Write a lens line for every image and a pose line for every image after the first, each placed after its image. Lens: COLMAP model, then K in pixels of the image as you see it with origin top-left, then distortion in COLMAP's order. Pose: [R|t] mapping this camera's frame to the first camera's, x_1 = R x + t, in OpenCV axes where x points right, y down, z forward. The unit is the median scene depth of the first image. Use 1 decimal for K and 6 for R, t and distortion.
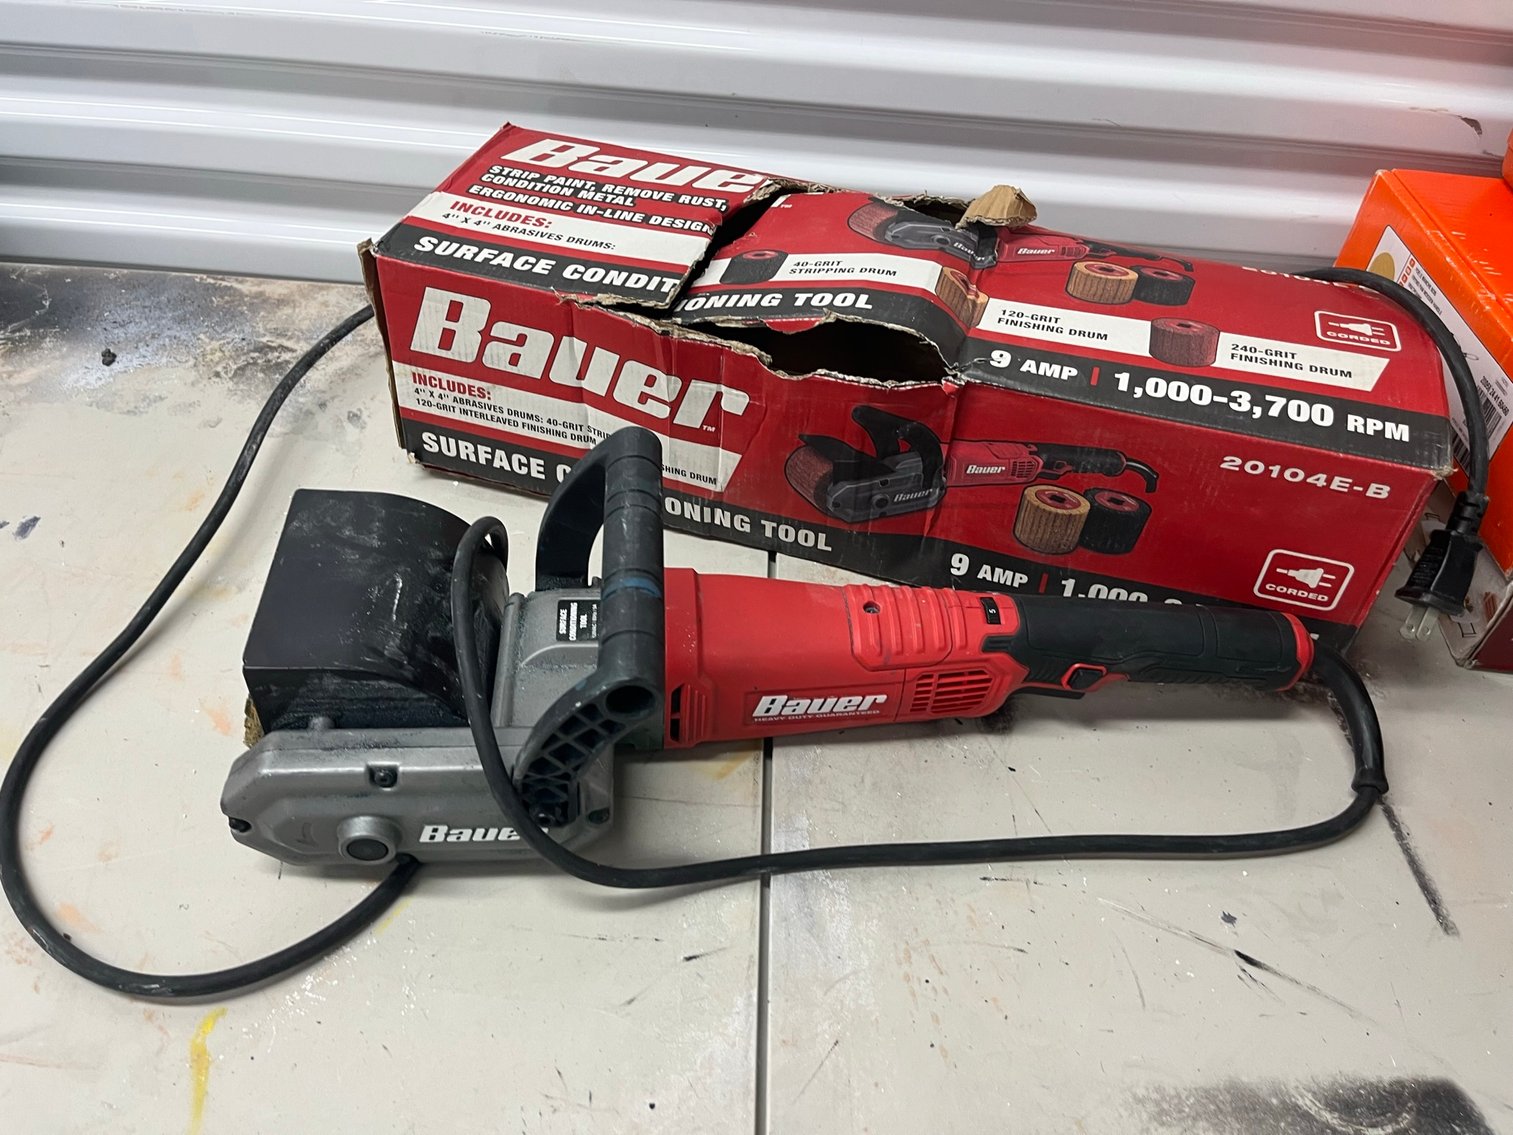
lens RADIAL K [[1184.2, 0, 756.5], [0, 1184.2, 567.5], [0, 0, 1]] dist [0.056678, -0.094355]
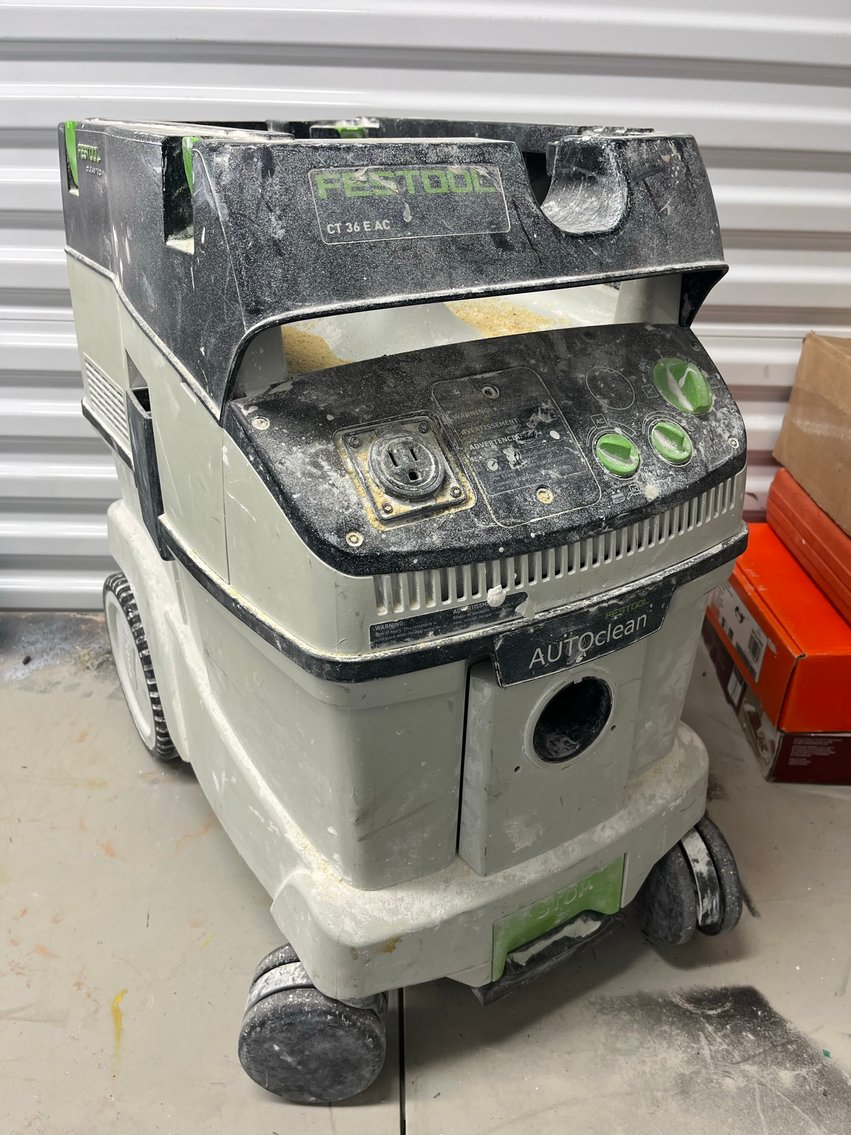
lens RADIAL K [[871.2, 0, 425.5], [0, 871.2, 567.5], [0, 0, 1]] dist [0.042266, -0.090735]
pose [[0.997521, -0.058807, 0.038655, 0.027291], [0.066399, 0.968475, -0.240099, 0.065235], [-0.023317, 0.242070, 0.969979, -0.499863]]
